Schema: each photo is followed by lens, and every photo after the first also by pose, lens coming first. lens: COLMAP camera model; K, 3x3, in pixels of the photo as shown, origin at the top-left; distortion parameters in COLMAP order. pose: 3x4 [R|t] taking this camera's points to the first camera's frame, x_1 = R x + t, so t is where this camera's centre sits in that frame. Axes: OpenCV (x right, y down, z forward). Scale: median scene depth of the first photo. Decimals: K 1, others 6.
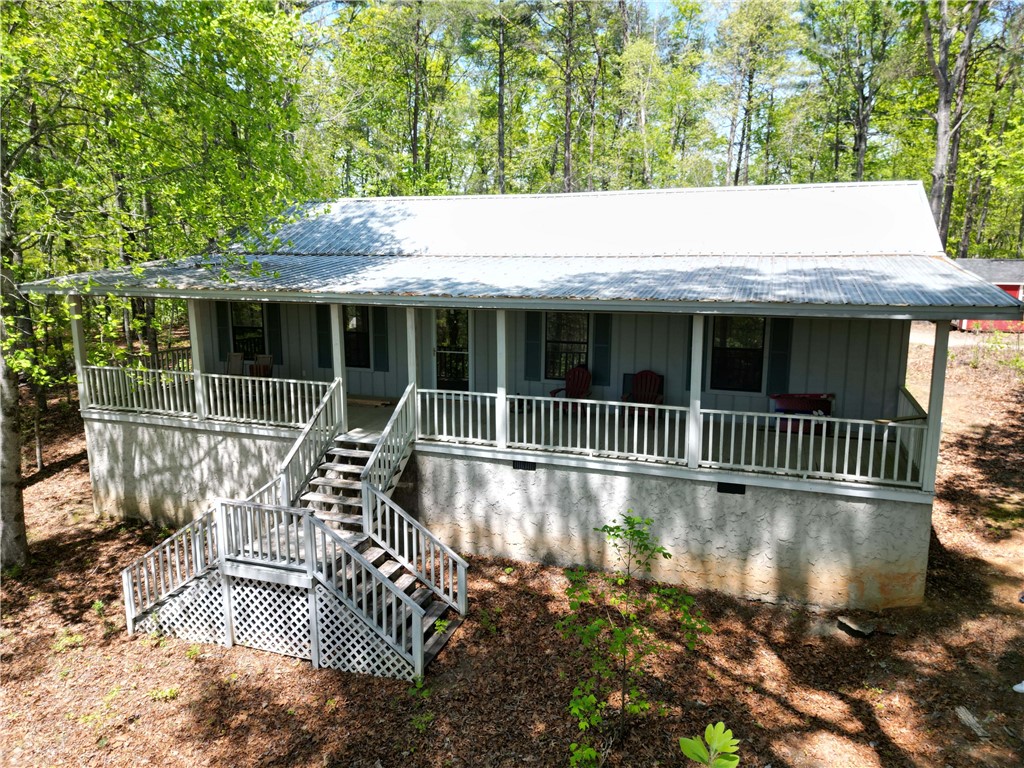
lens RADIAL K [[716.8, 0, 512.9], [0, 716.8, 382.6], [0, 0, 1]] dist [0.055263, -0.040477]
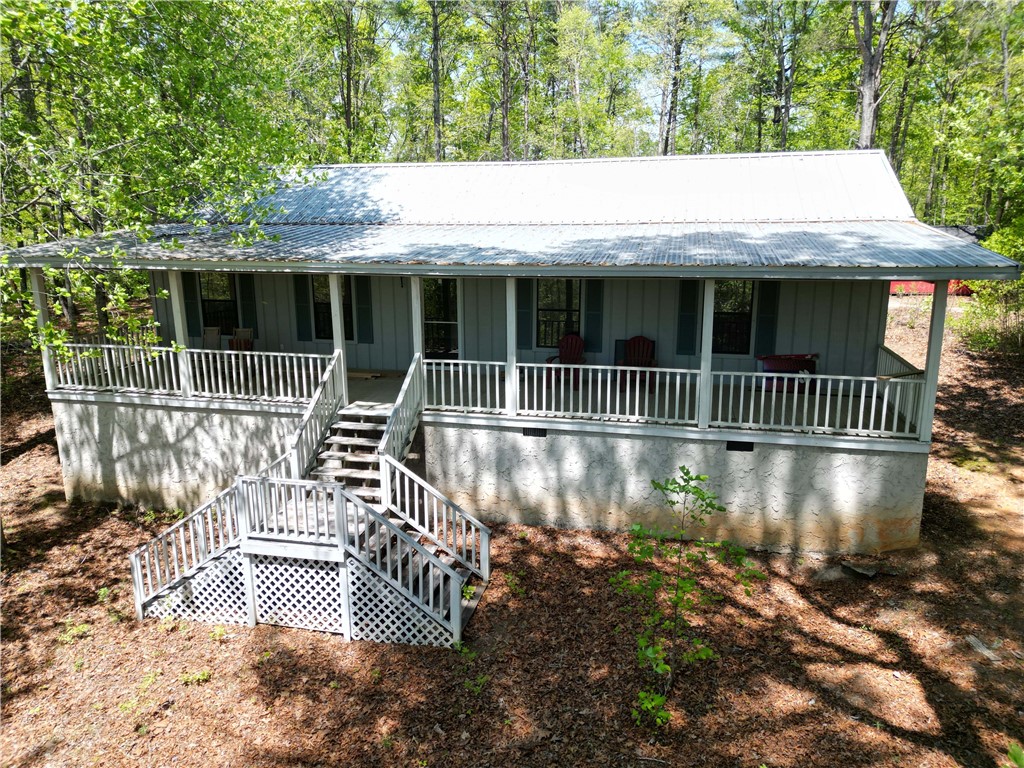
lens RADIAL K [[712.6, 0, 512.9], [0, 712.6, 382.8], [0, 0, 1]] dist [0.063751, -0.052192]
pose [[0.993934, -0.028207, 0.106295, -0.134777], [0.023856, 0.998833, 0.041991, 0.003548], [-0.107355, -0.039201, 0.993448, 0.007118]]
